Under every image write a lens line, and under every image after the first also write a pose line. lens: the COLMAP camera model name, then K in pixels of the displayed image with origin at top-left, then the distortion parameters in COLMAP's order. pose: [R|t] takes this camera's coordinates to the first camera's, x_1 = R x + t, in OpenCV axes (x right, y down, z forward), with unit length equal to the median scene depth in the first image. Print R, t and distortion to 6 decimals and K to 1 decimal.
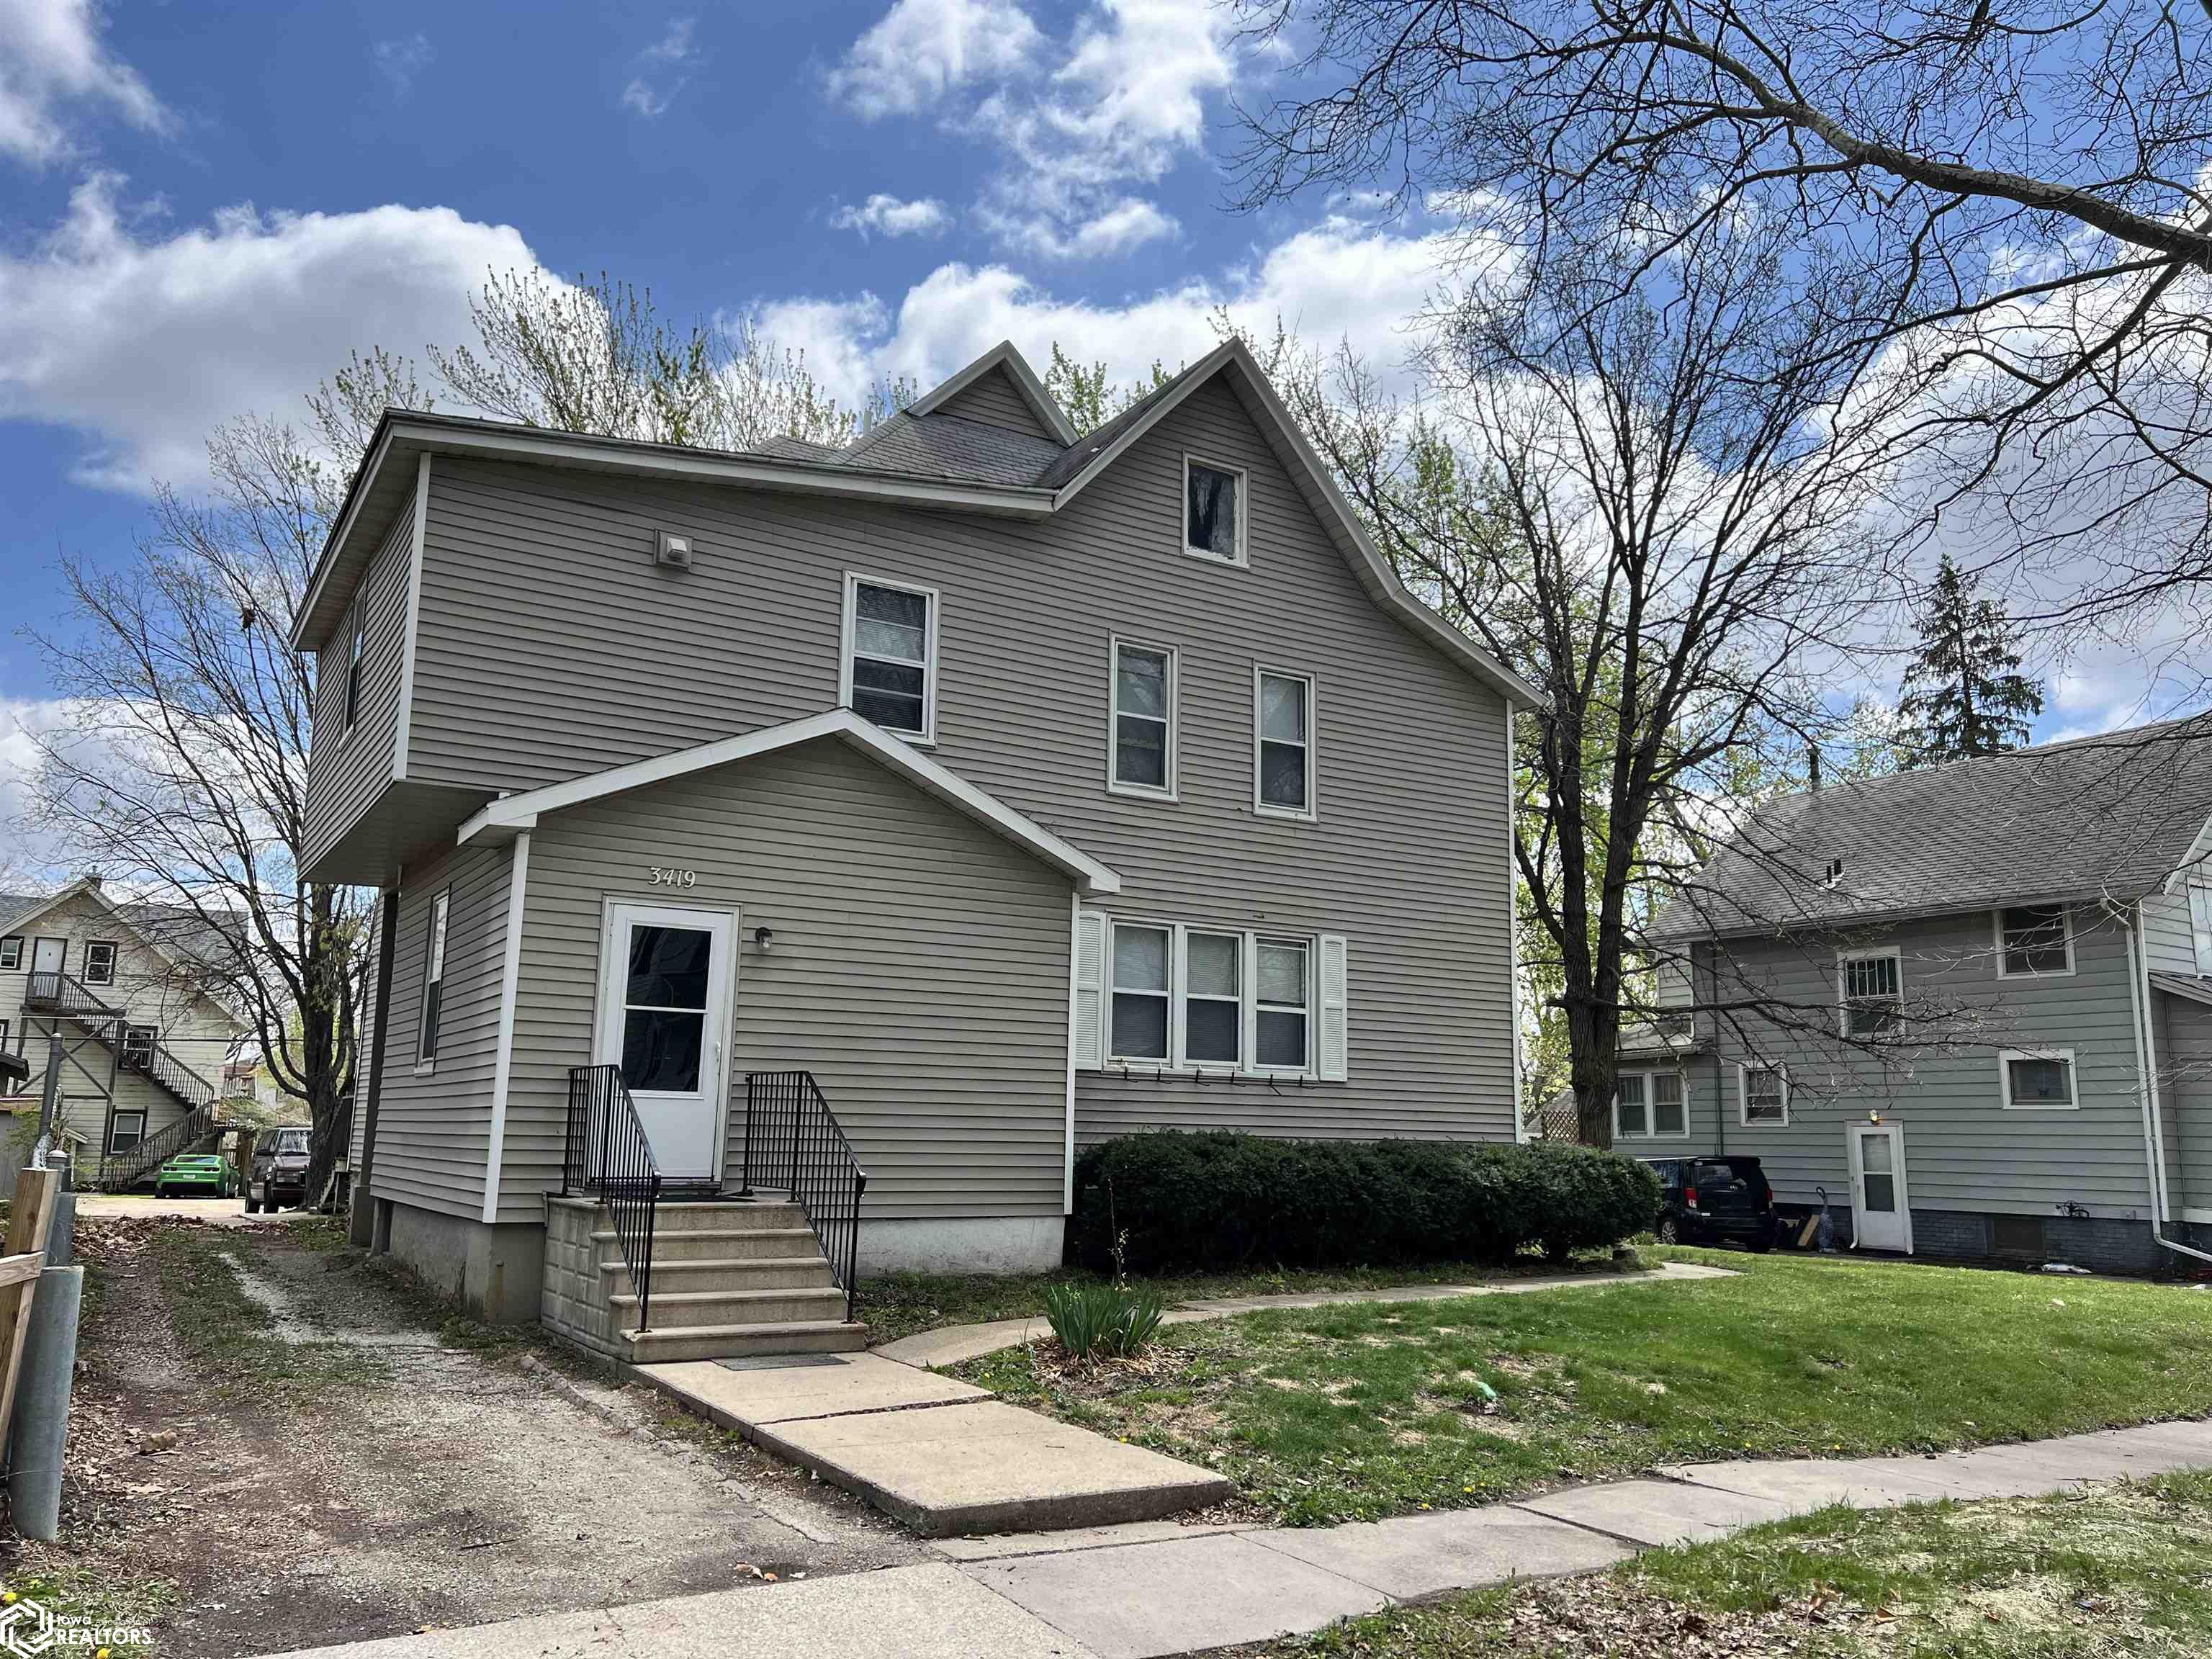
lens RADIAL K [[1617.4, 0, 1091.3], [0, 1617.4, 840.3], [0, 0, 1]] dist [0.098943, -0.115108]
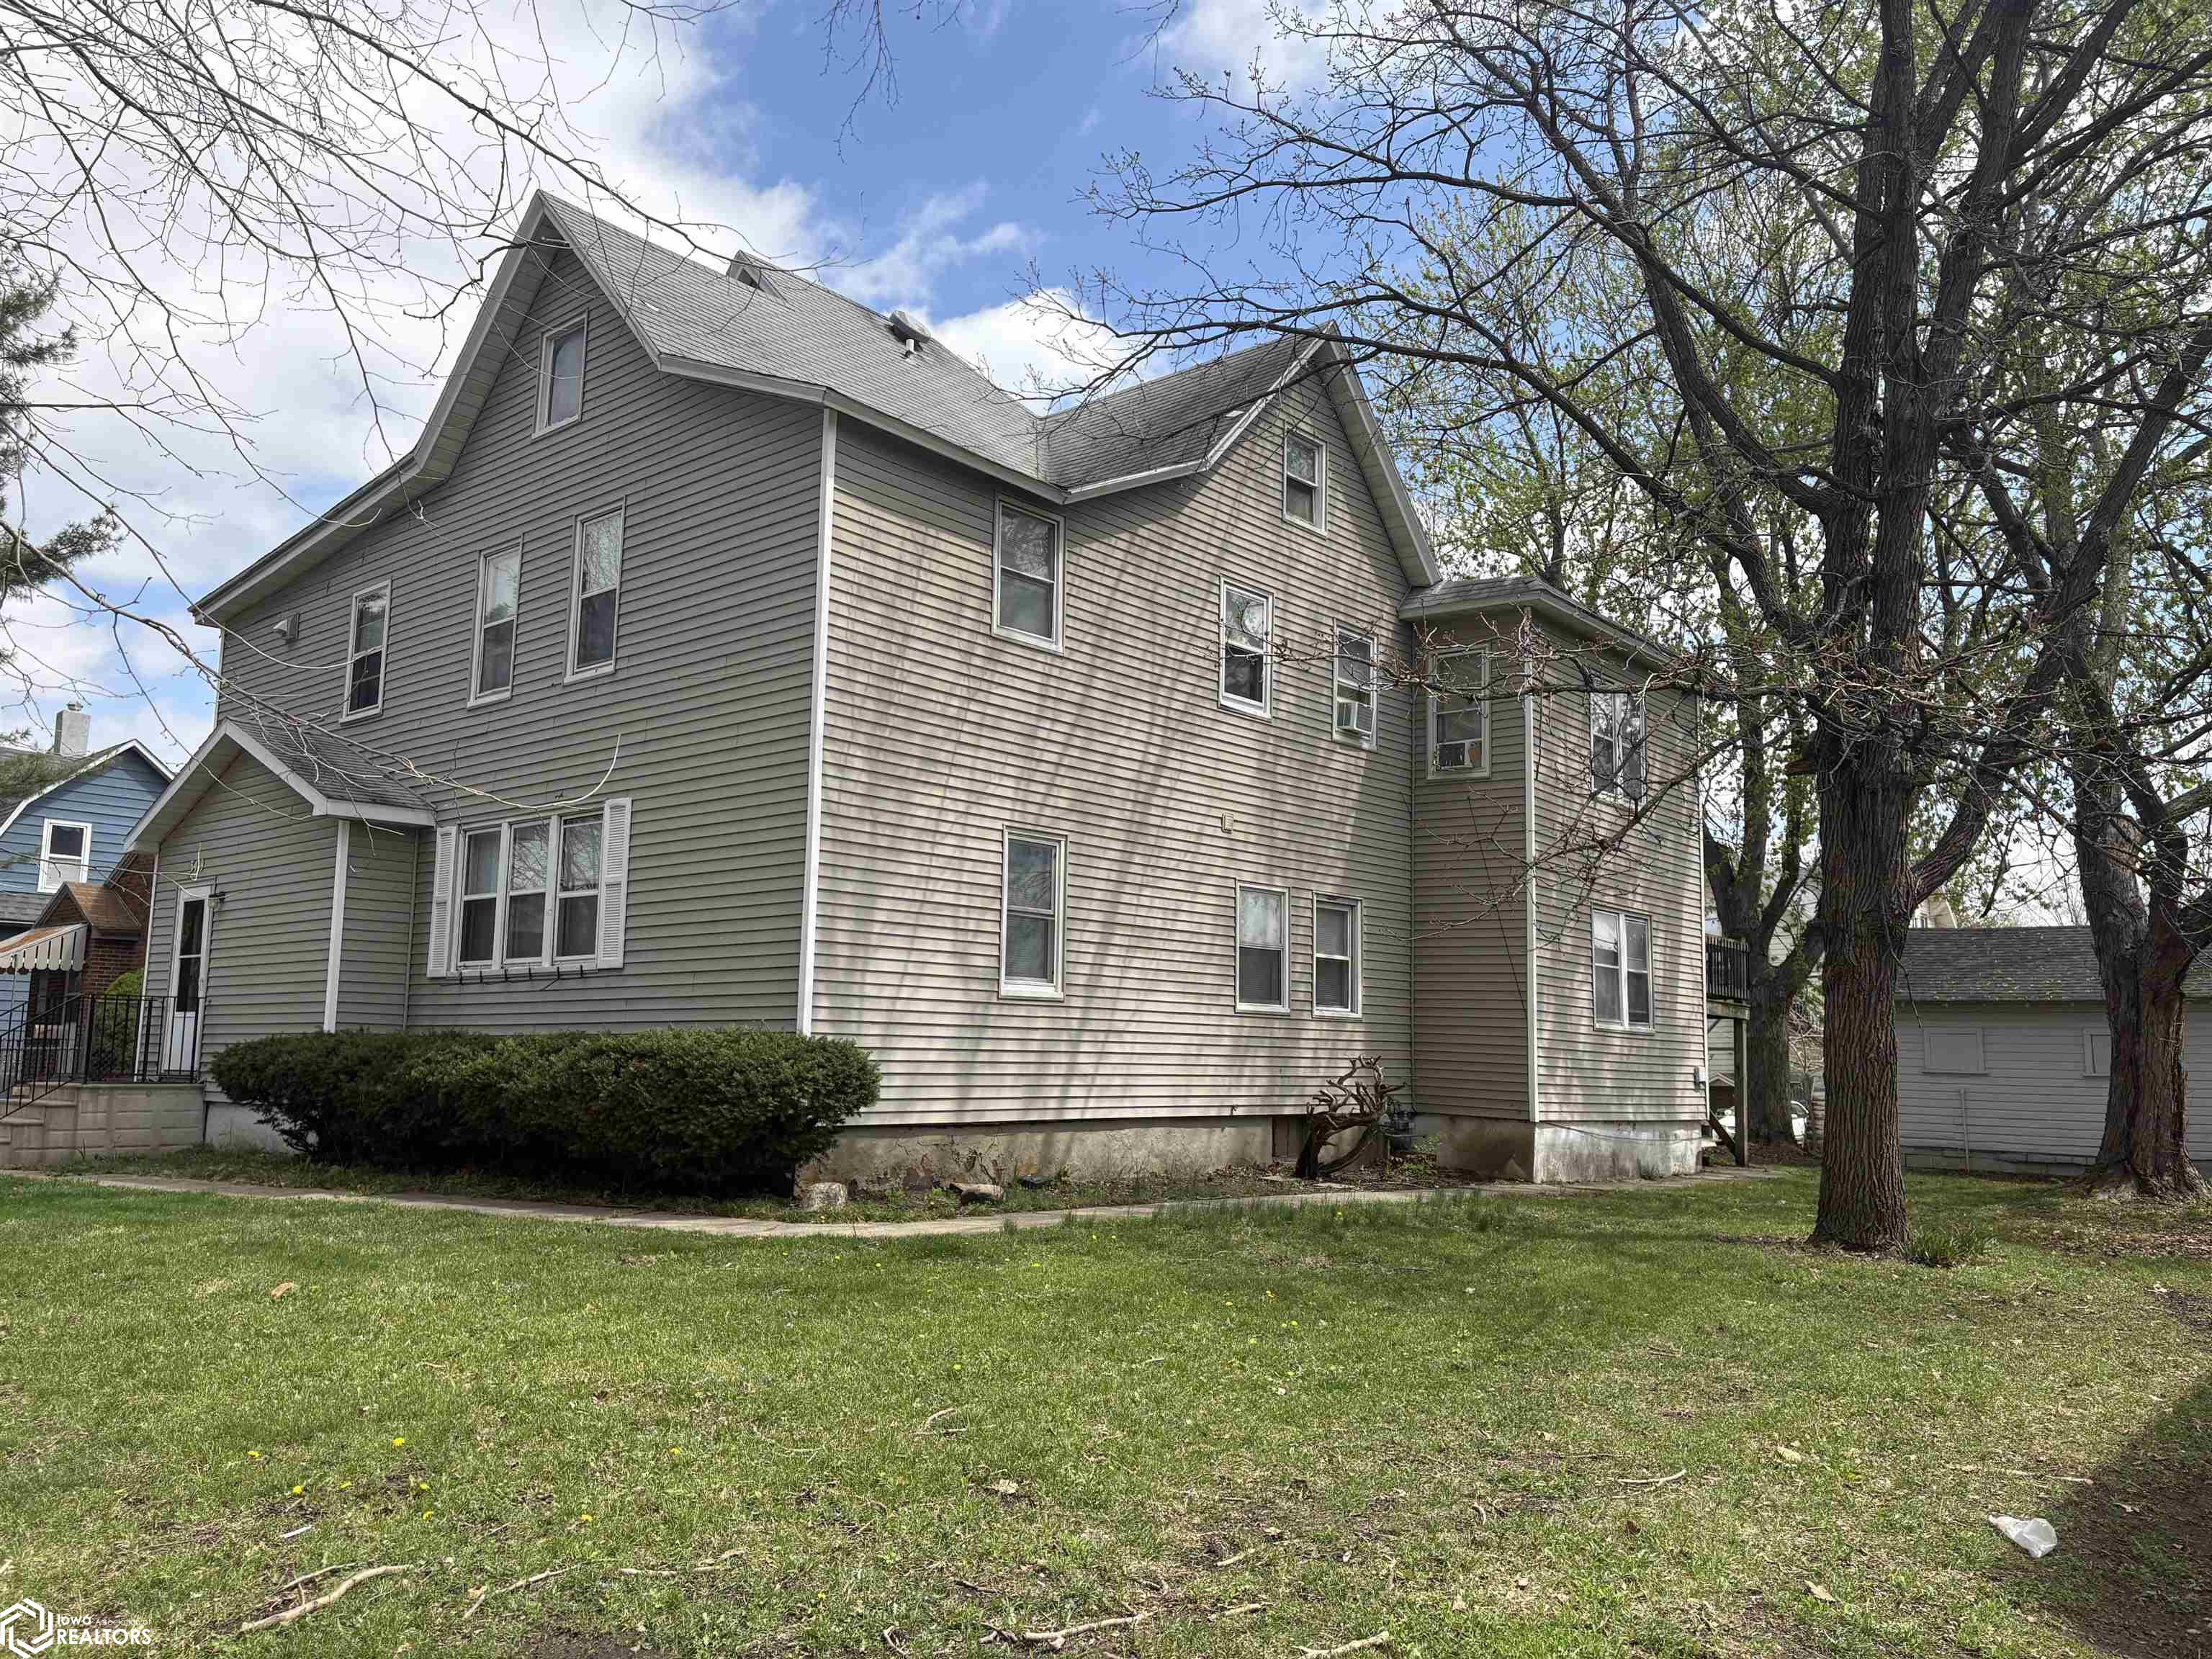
lens RADIAL K [[1626.7, 0, 1106.0], [0, 1626.7, 829.5], [0, 0, 1]] dist [0.096447, -0.115170]
pose [[0.301326, -0.150681, -0.941540, 1.065244], [0.159378, 0.981503, -0.106070, 0.213046], [0.940107, -0.118099, 0.319768, 0.996173]]
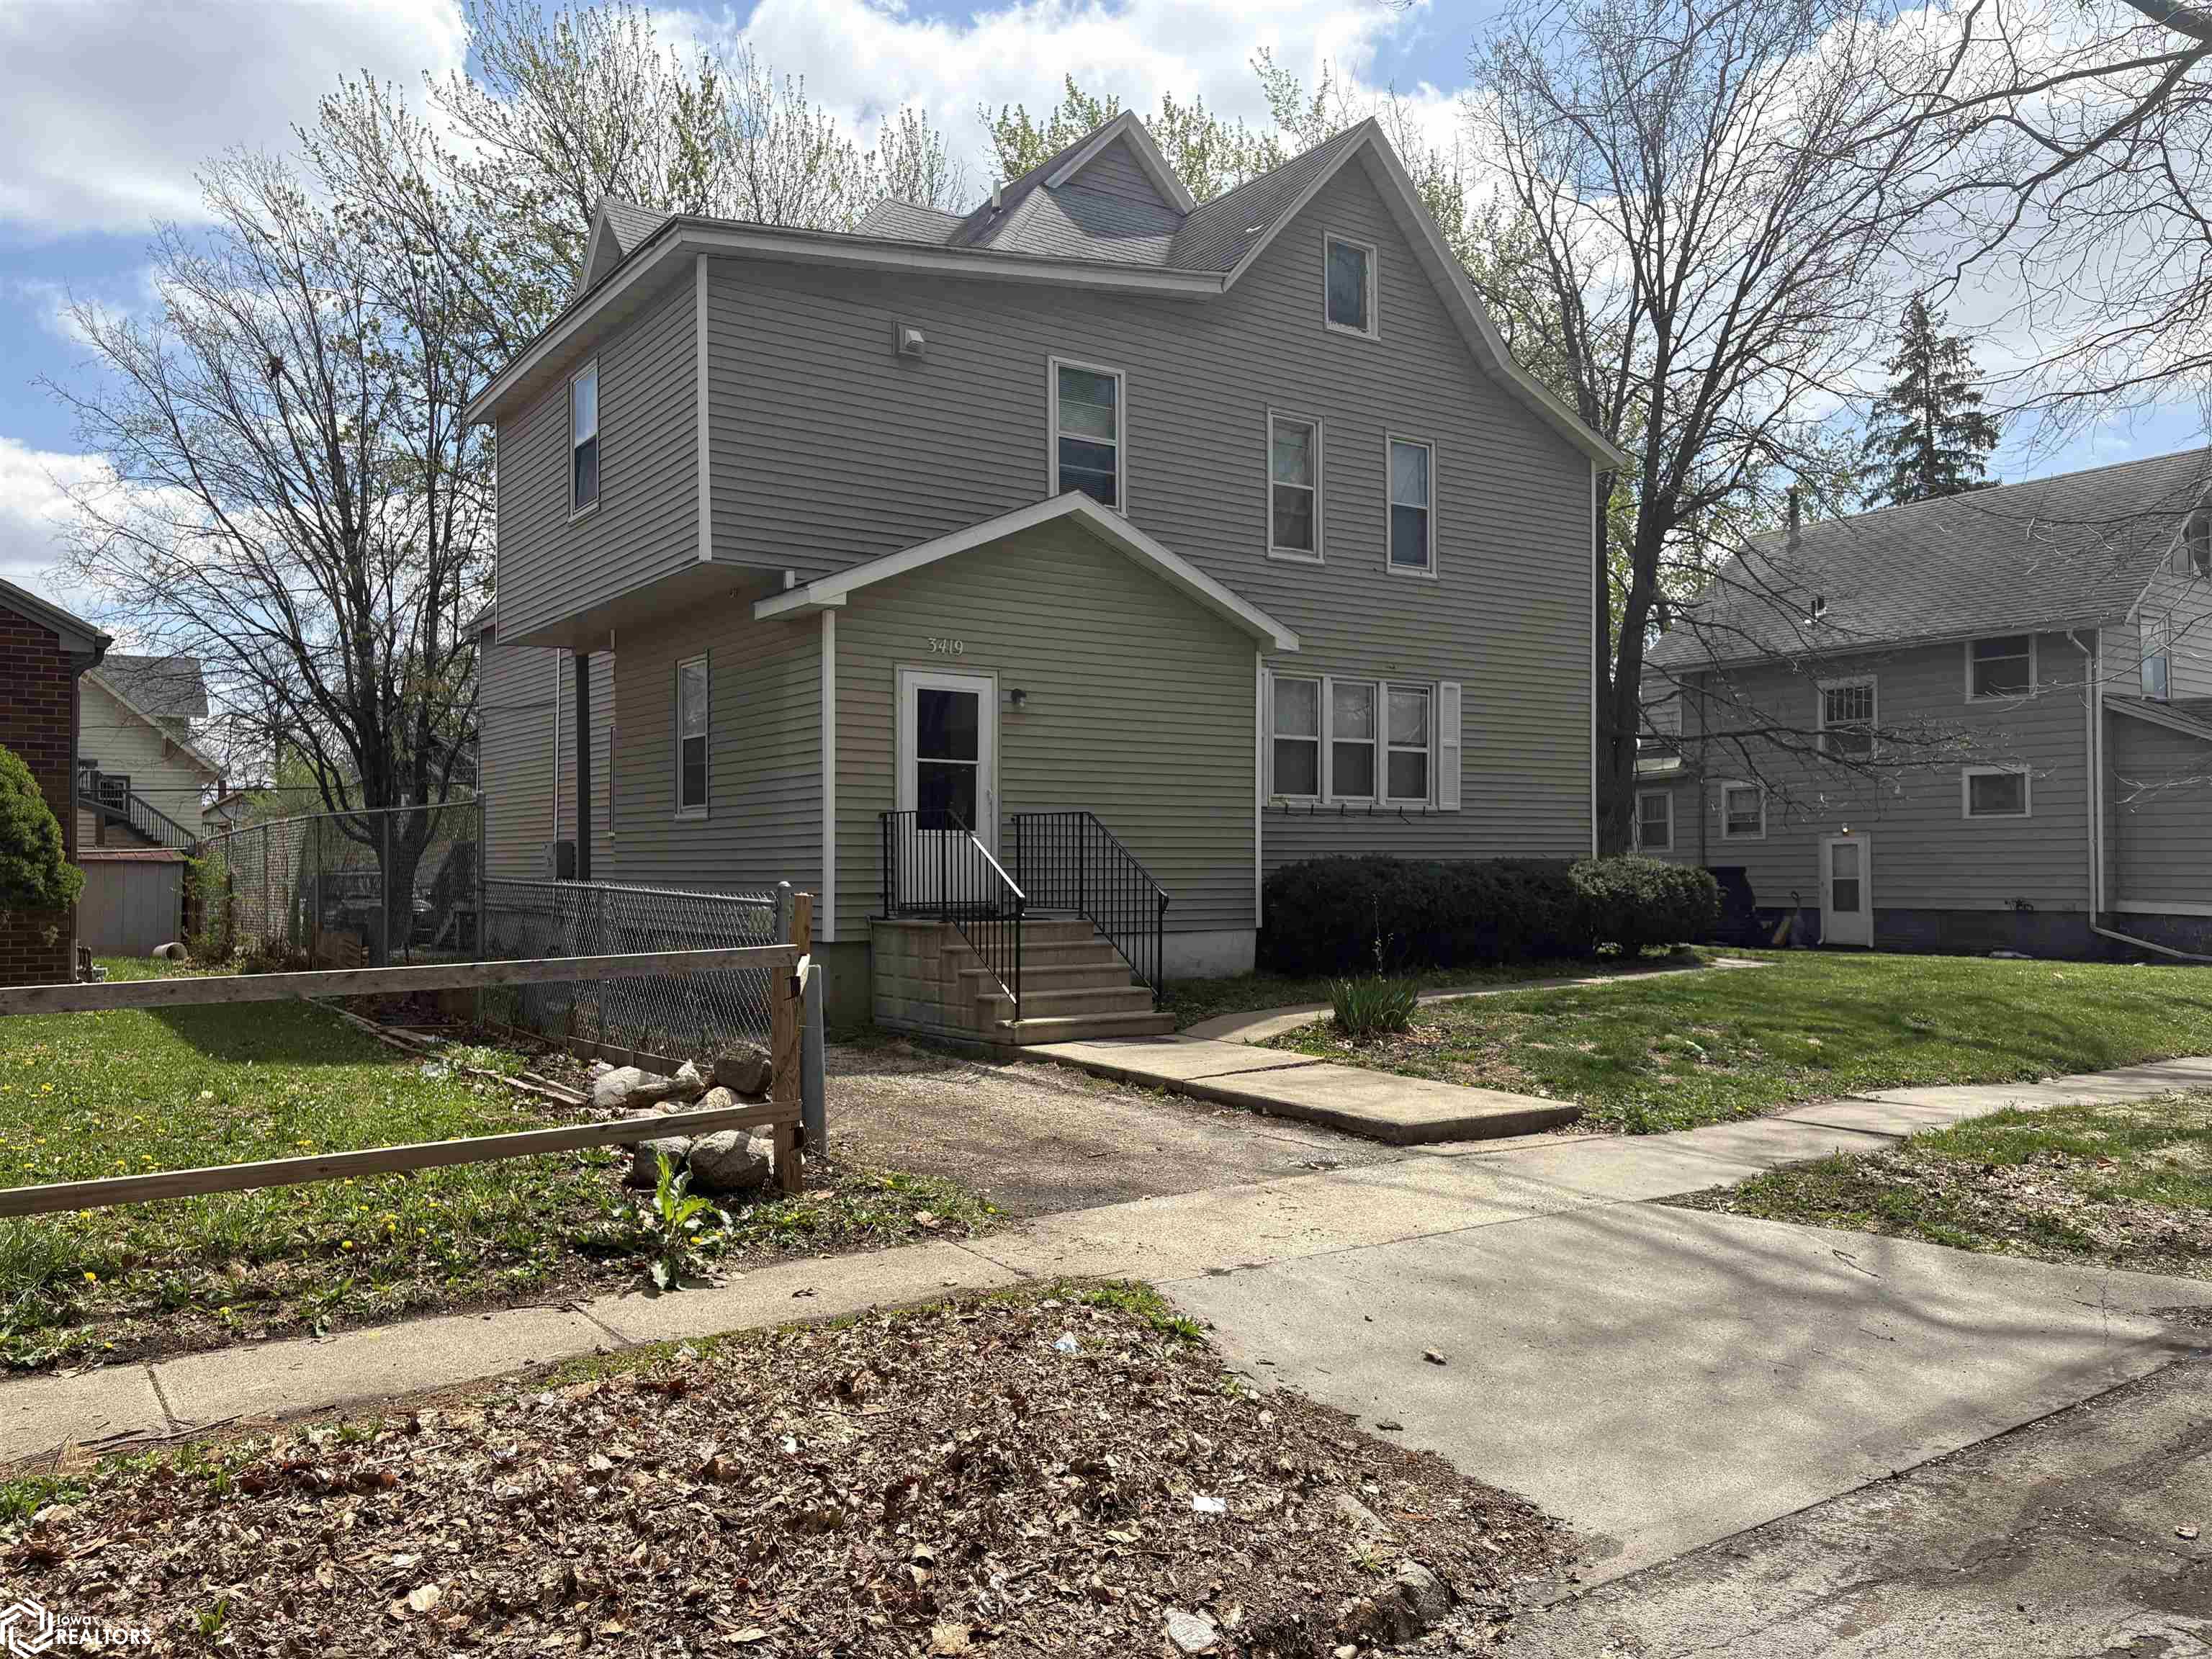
lens RADIAL K [[1626.7, 0, 1106.0], [0, 1626.7, 829.5], [0, 0, 1]] dist [0.096447, -0.115170]
pose [[0.997596, -0.021983, 0.065717, -0.170311], [0.011456, 0.987617, 0.156467, -0.021176], [-0.068342, -0.155338, 0.985495, -0.117837]]
